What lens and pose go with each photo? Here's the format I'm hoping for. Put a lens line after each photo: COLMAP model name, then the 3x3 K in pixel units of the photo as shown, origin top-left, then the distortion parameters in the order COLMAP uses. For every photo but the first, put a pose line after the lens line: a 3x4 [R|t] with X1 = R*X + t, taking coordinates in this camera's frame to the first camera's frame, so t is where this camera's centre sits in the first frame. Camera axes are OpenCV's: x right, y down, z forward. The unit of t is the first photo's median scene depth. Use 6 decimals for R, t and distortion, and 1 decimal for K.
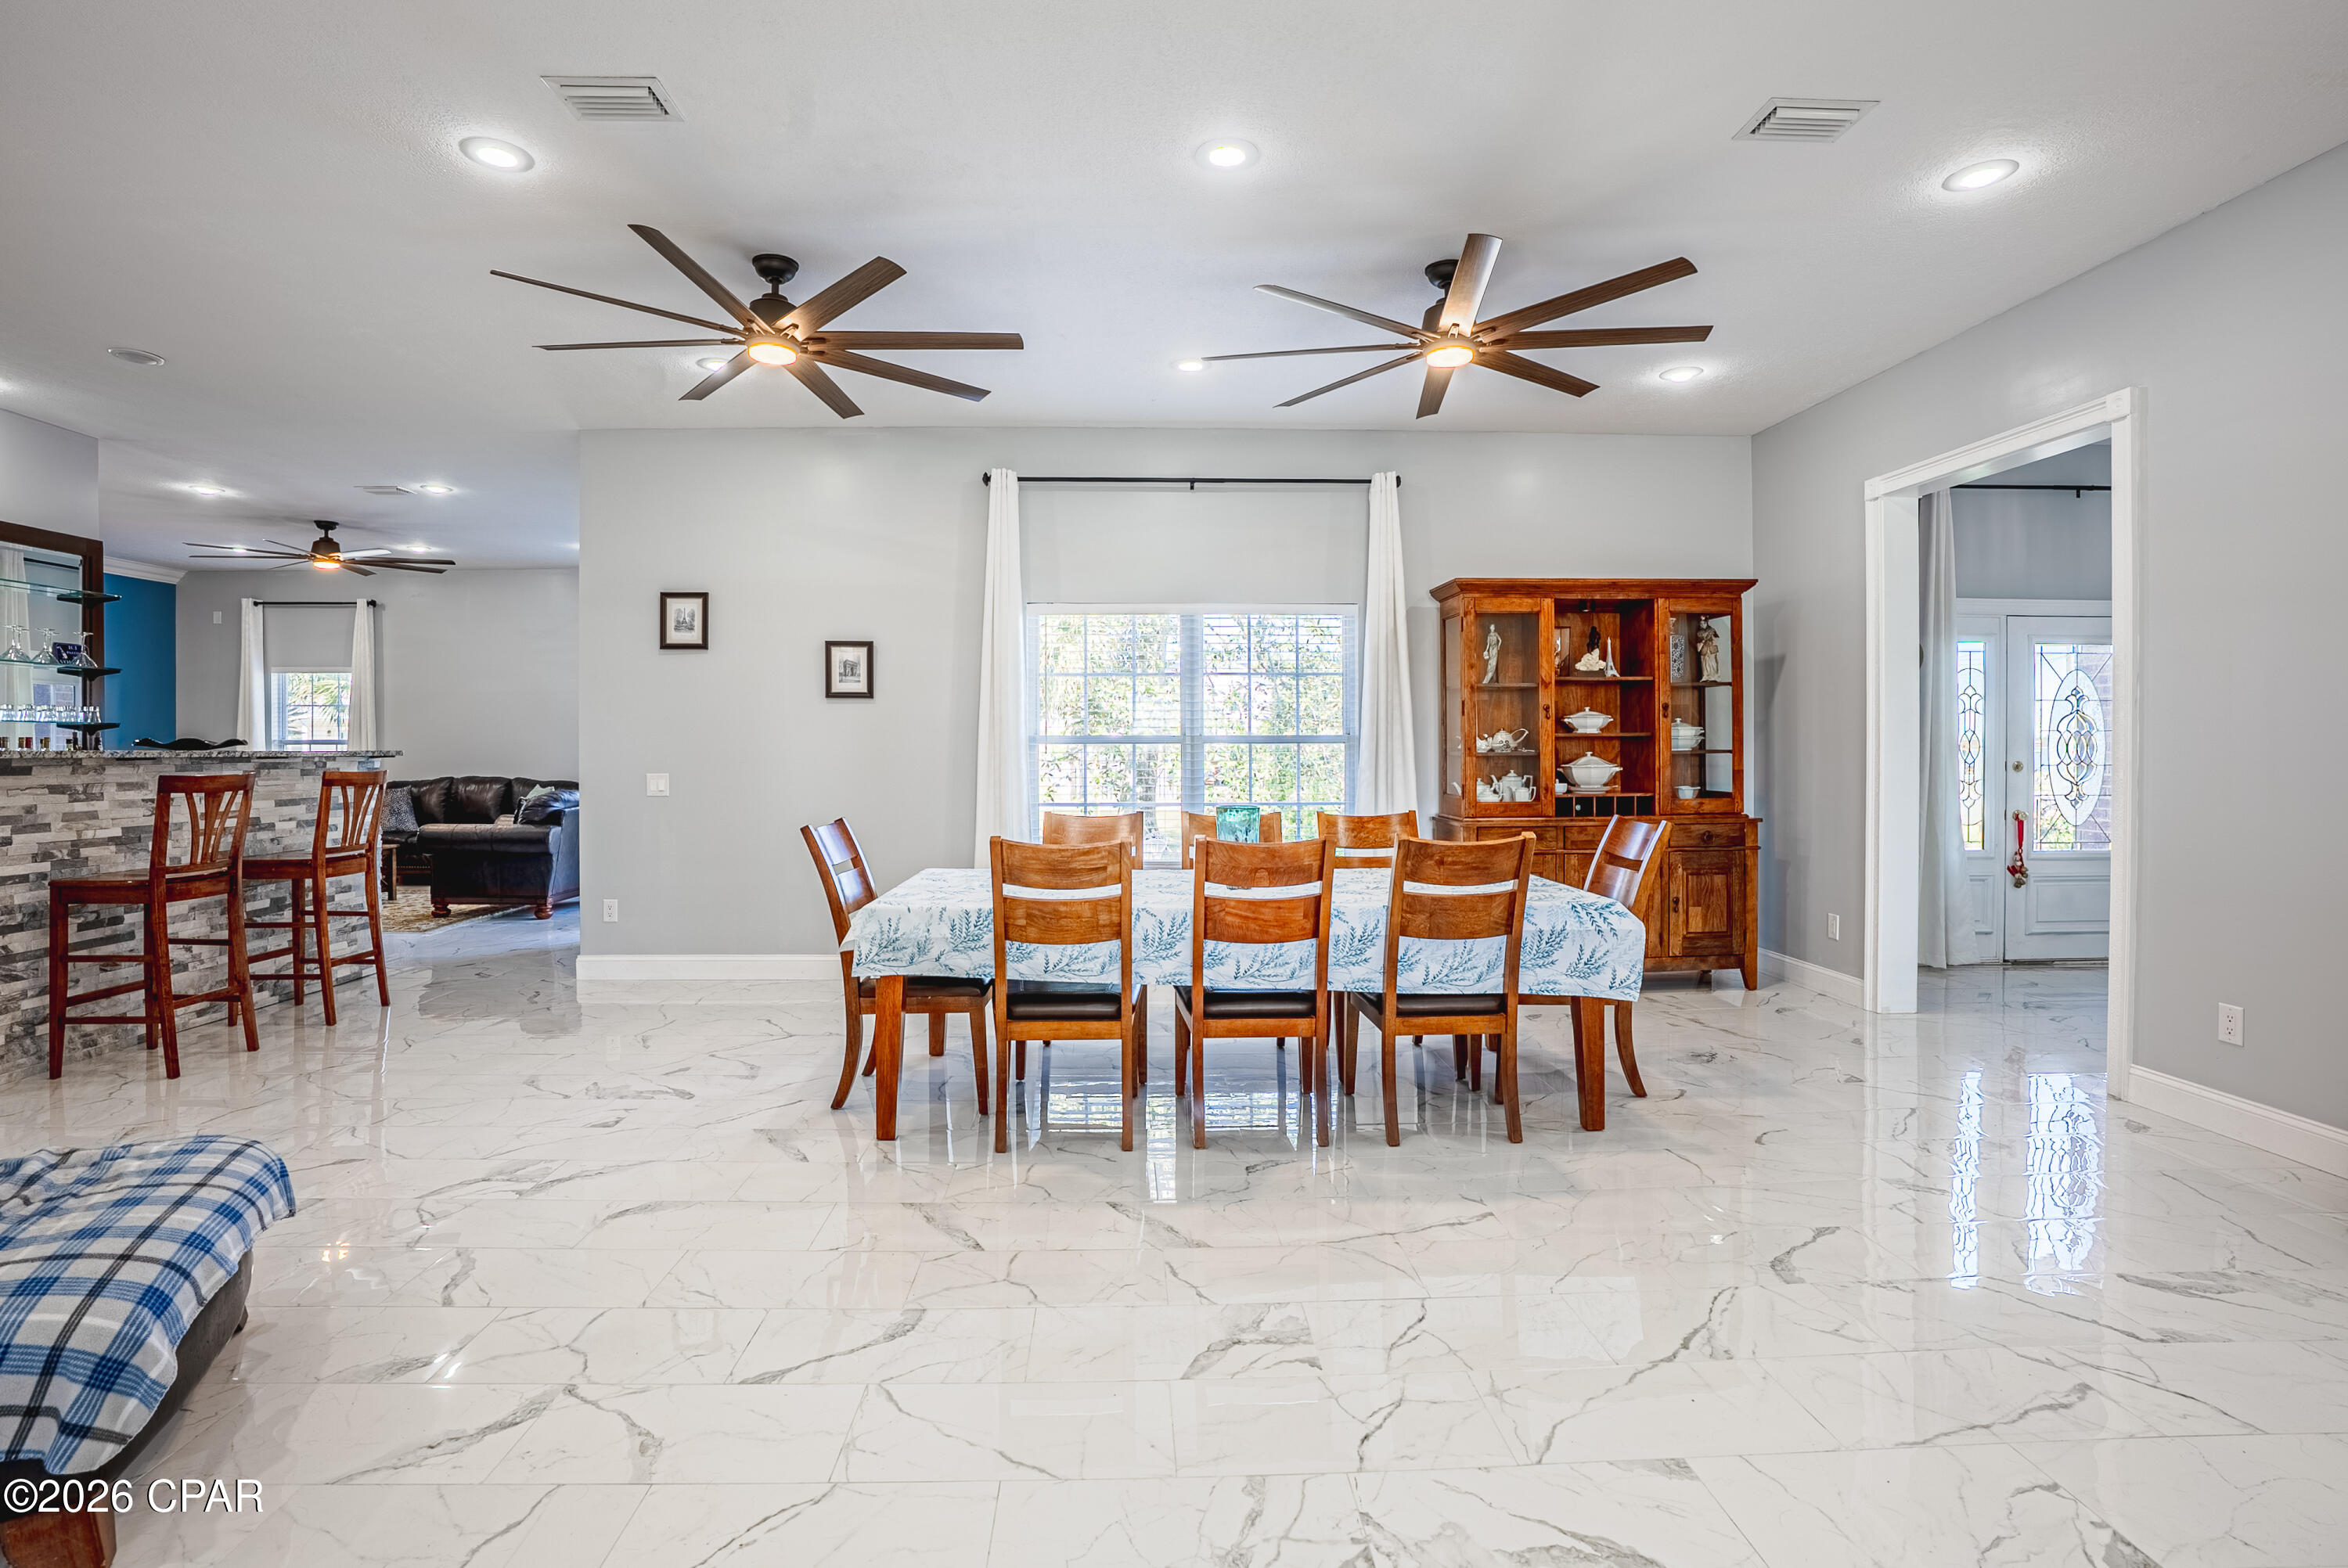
lens RADIAL K [[1101.2, 0, 1146.3], [0, 1101.2, 755.9], [0, 0, 1]] dist [-0.048158, 0.011611]
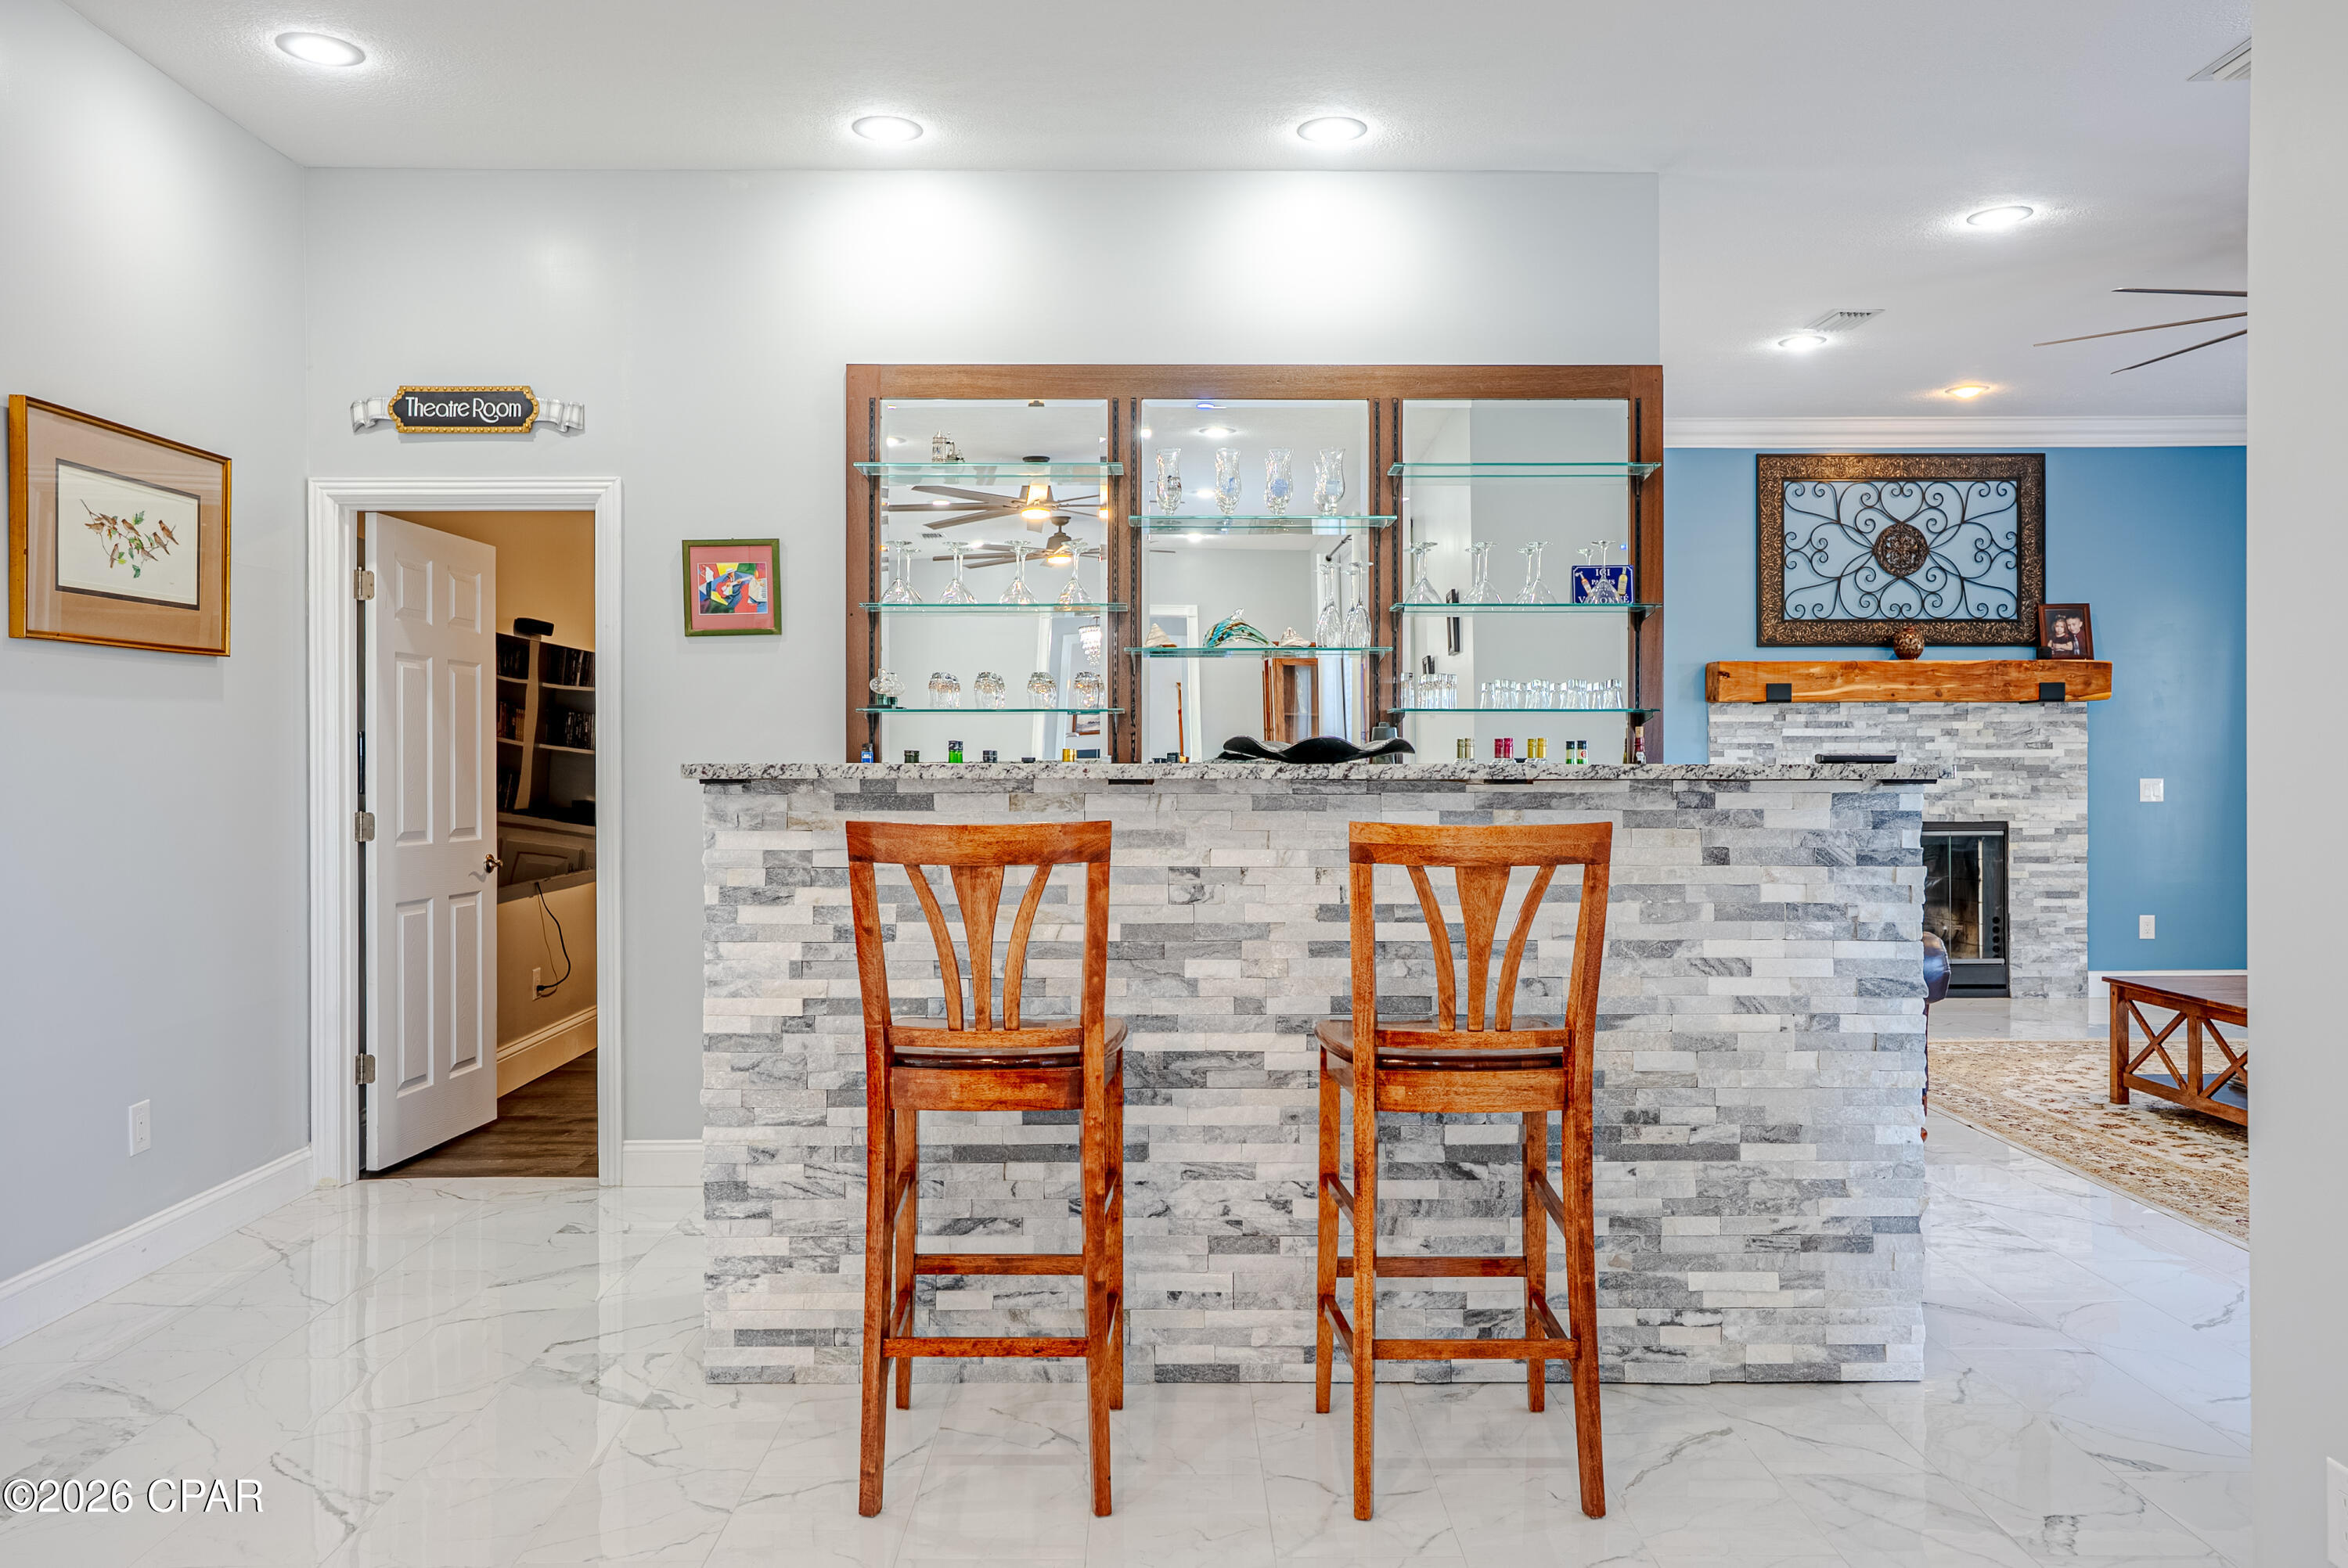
lens RADIAL K [[1627.9, 0, 1164.8], [0, 1627.9, 781.1], [0, 0, 1]] dist [0.006244, 0.003784]
pose [[-0.016061, 0.013261, -0.999783, -0.228426], [-0.005252, 0.999897, 0.013347, -0.007473], [0.999857, 0.005466, -0.015990, 1.041757]]
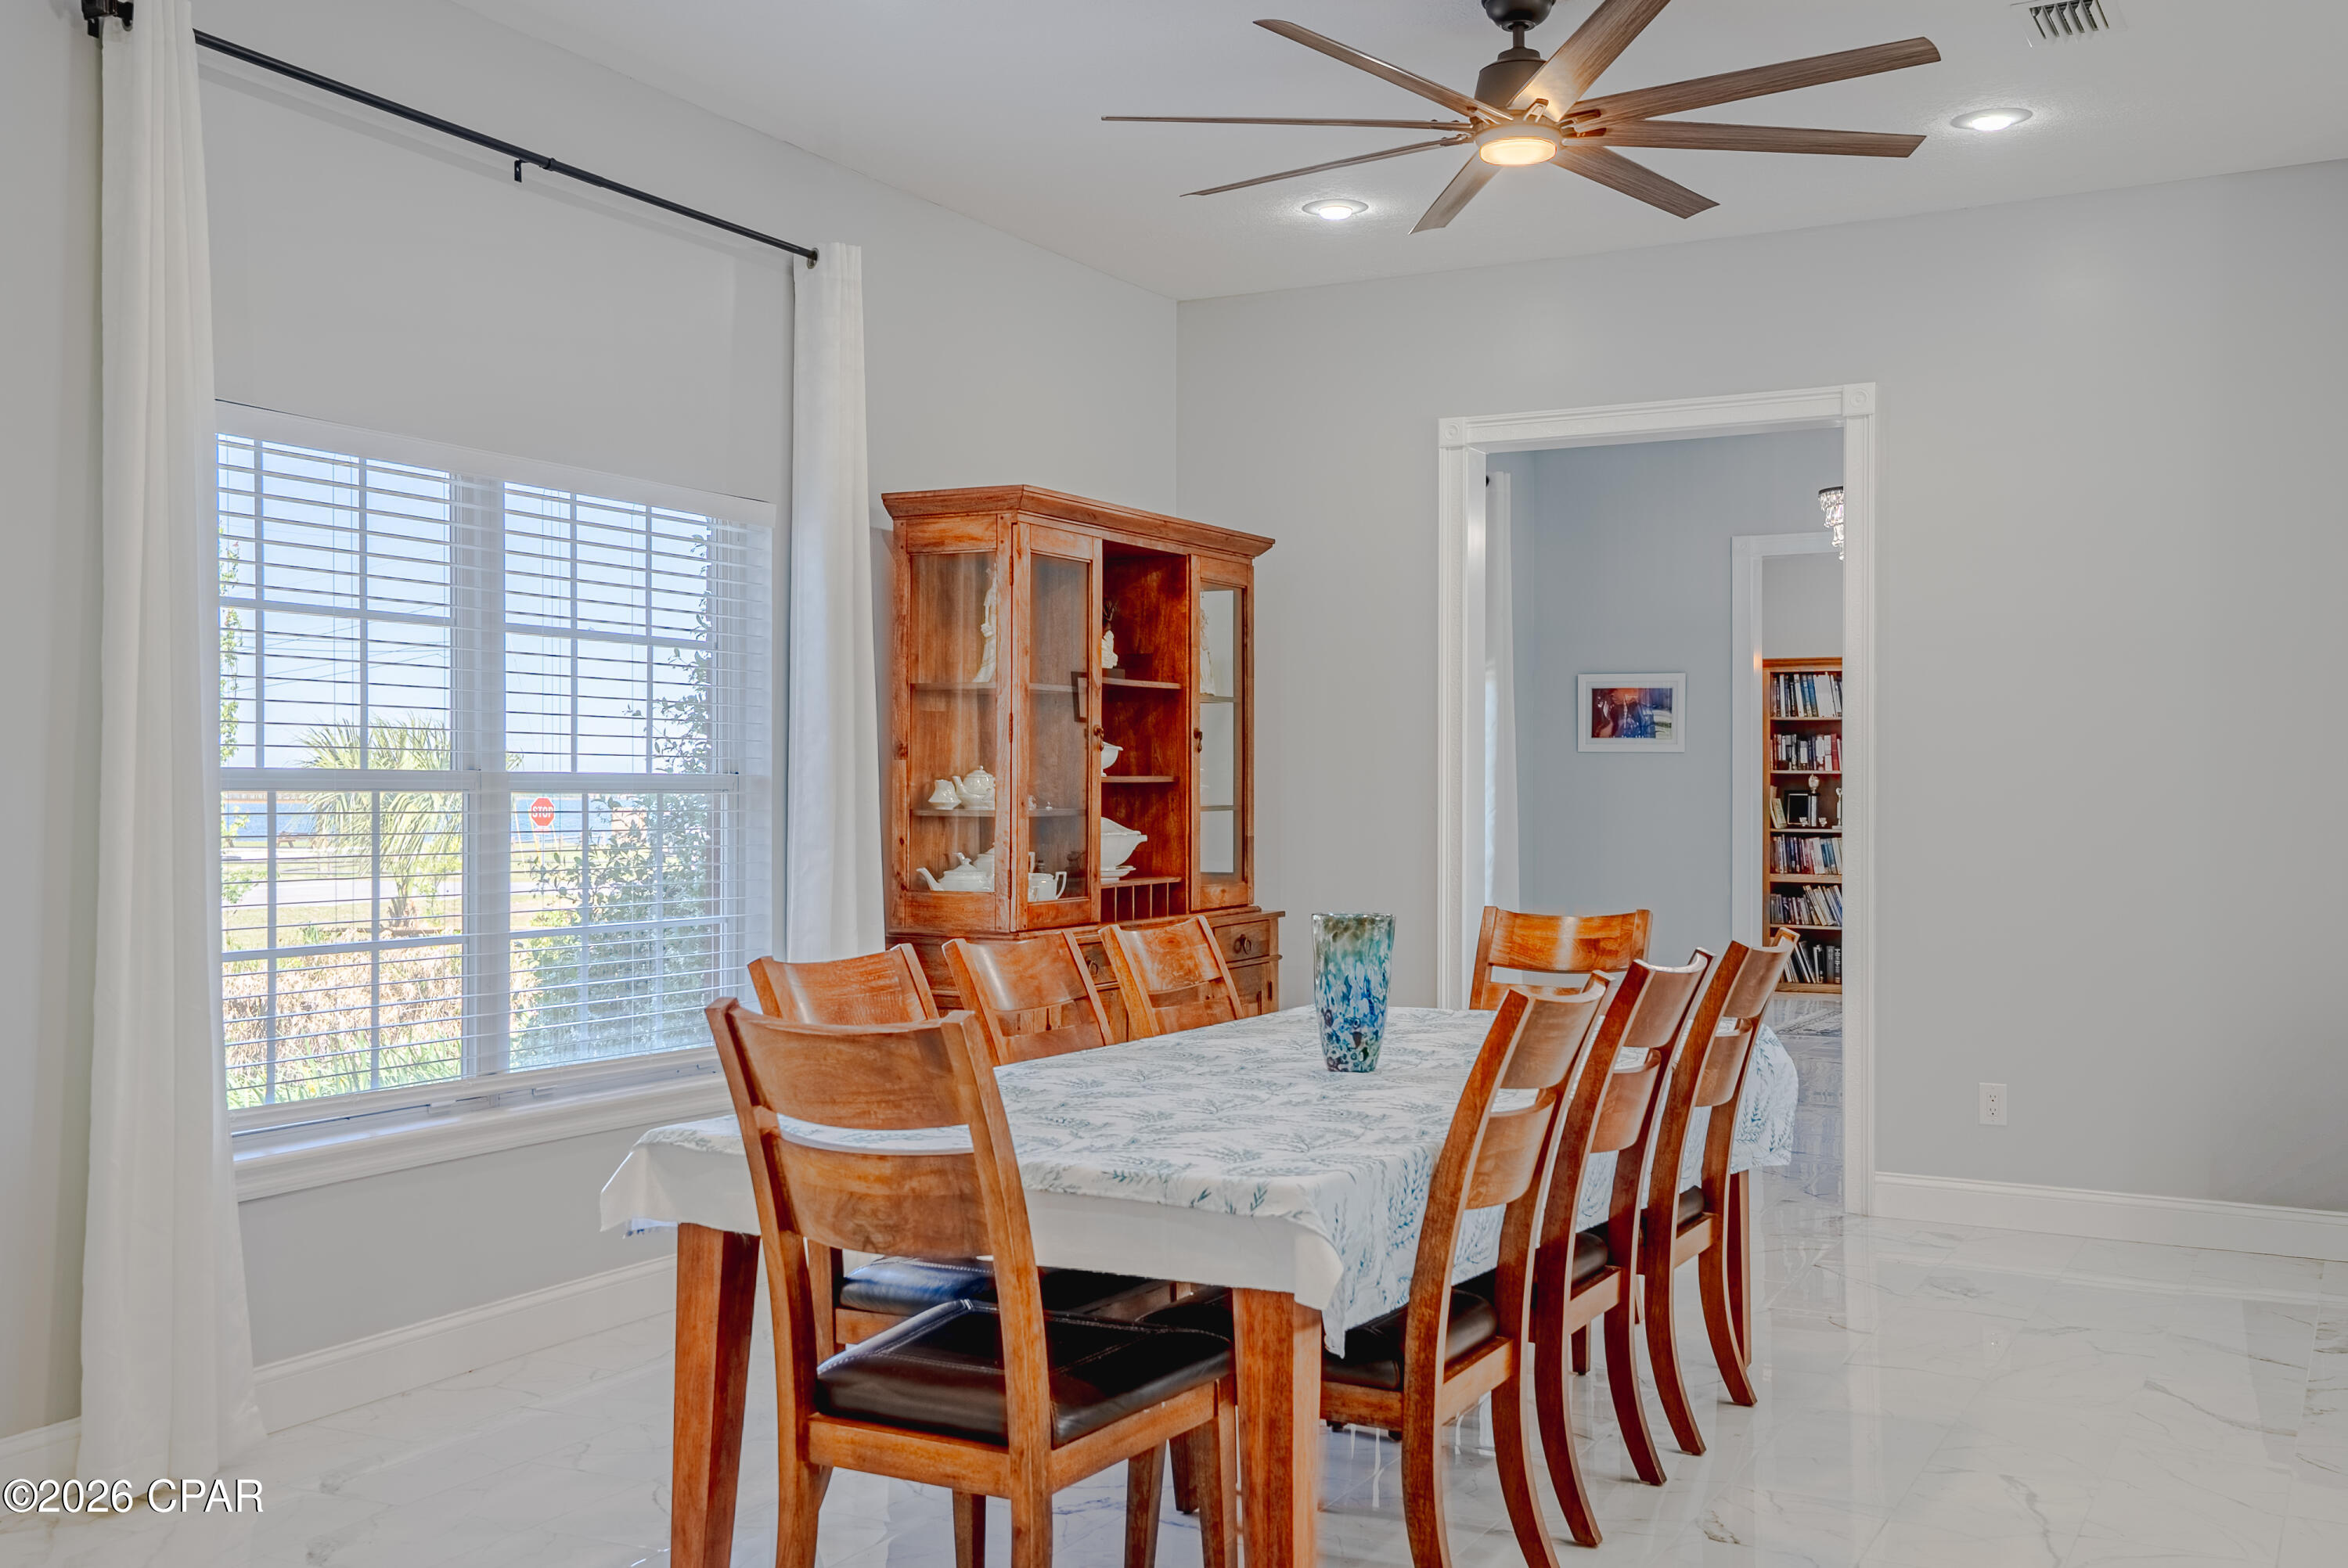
lens RADIAL K [[2326.3, 0, 1177.3], [0, 2326.3, 789.7], [0, 0, 1]] dist [0.056892, 0.000000]
pose [[0.479777, 0.006699, 0.877365, -0.832194], [0.003946, 0.999944, -0.009792, -0.001819], [-0.877381, 0.008160, 0.479724, 0.486541]]
